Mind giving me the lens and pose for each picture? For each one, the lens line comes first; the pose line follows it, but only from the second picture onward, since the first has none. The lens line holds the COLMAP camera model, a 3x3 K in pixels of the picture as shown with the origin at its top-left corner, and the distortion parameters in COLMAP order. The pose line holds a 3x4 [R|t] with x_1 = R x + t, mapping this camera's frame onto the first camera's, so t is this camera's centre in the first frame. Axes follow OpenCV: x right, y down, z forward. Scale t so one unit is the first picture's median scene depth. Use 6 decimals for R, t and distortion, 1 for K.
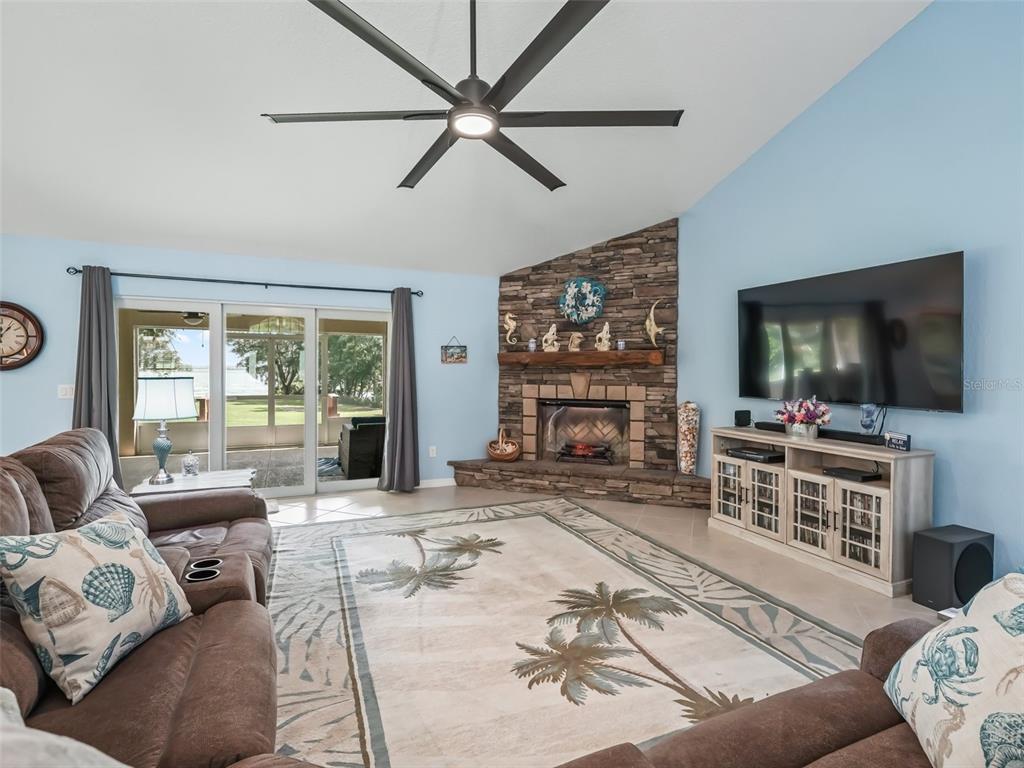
lens RADIAL K [[503.4, 0, 511.1], [0, 503.4, 375.9], [0, 0, 1]] dist [-0.002639, -0.000181]
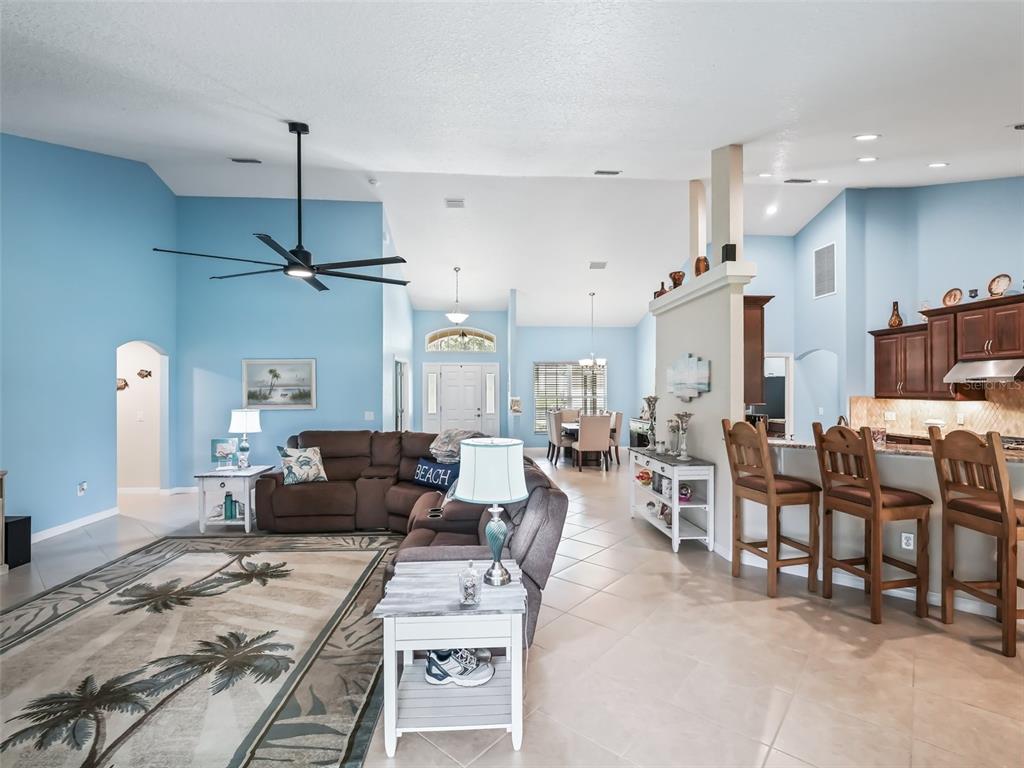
lens RADIAL K [[480.8, 0, 514.0], [0, 480.8, 387.5], [0, 0, 1]] dist [-0.005398, -0.001168]
pose [[-0.941190, -0.001657, 0.337874, -0.559841], [0.001132, 0.999967, 0.008057, -0.046937], [-0.337876, 0.007965, -0.941157, 0.971752]]
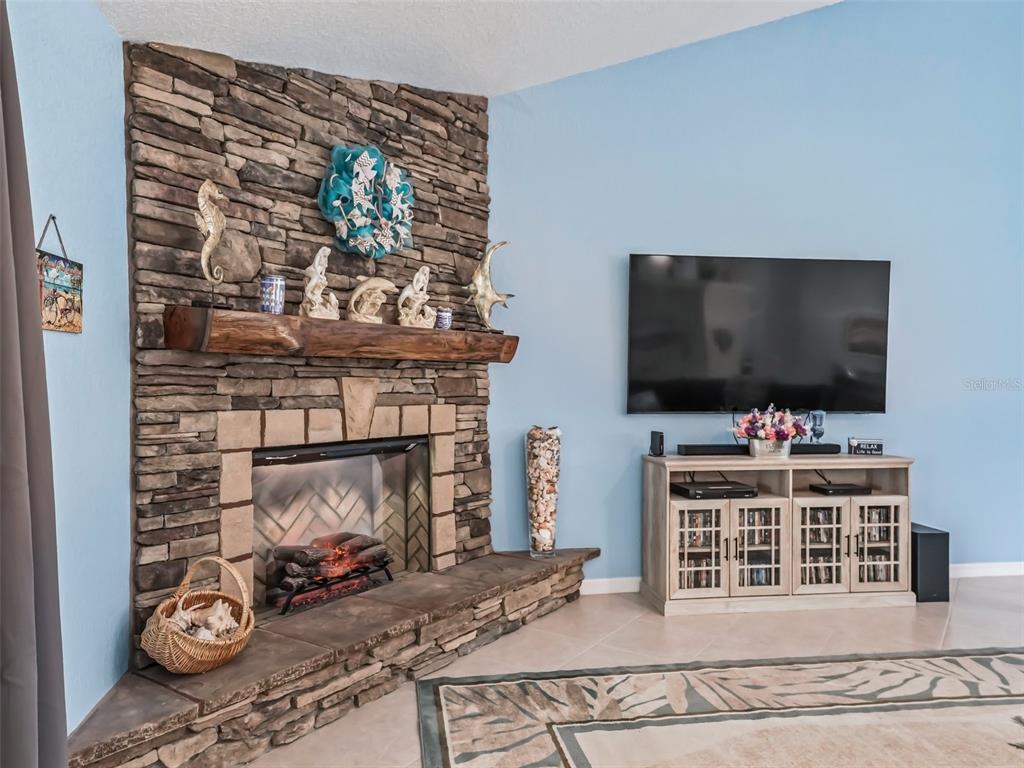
lens RADIAL K [[708.4, 0, 512.1], [0, 708.4, 394.4], [0, 0, 1]] dist [0.040954, 0.007770]
pose [[0.235642, -0.013198, 0.971750, -0.425571], [0.013176, 0.999859, 0.010385, 0.004068], [-0.971751, 0.010356, 0.235783, 0.781830]]
